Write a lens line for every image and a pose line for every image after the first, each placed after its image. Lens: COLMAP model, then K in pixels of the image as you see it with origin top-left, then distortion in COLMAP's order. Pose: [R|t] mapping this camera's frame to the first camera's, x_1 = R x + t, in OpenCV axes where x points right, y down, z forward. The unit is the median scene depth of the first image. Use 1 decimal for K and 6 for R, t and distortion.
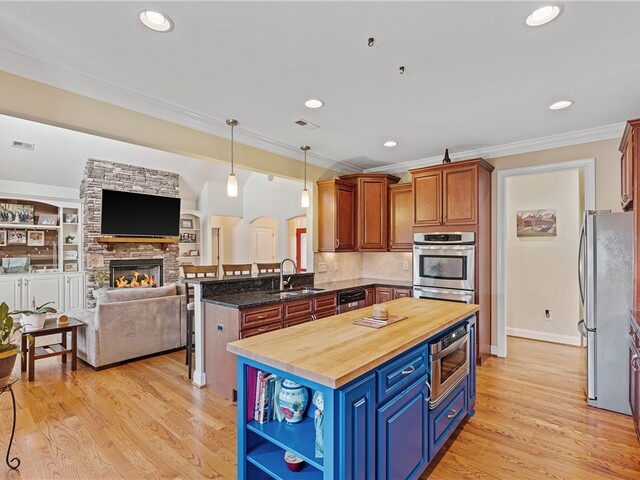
lens RADIAL K [[316.0, 0, 325.9], [0, 316.0, 247.5], [0, 0, 1]] dist [-0.008820, 0.003419]
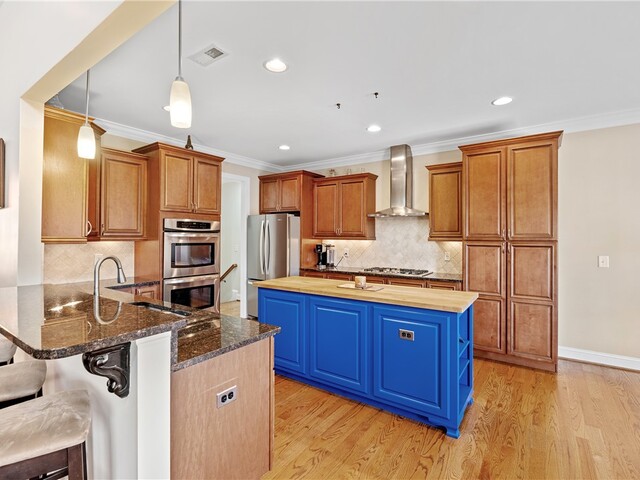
lens RADIAL K [[316.0, 0, 317.1], [0, 316.0, 231.3], [0, 0, 1]] dist [-0.008820, 0.003419]
pose [[-0.070718, 0.013328, 0.997407, -0.538639], [-0.004545, 0.999896, -0.013684, -0.000251], [-0.997486, -0.005501, -0.070650, 0.571211]]
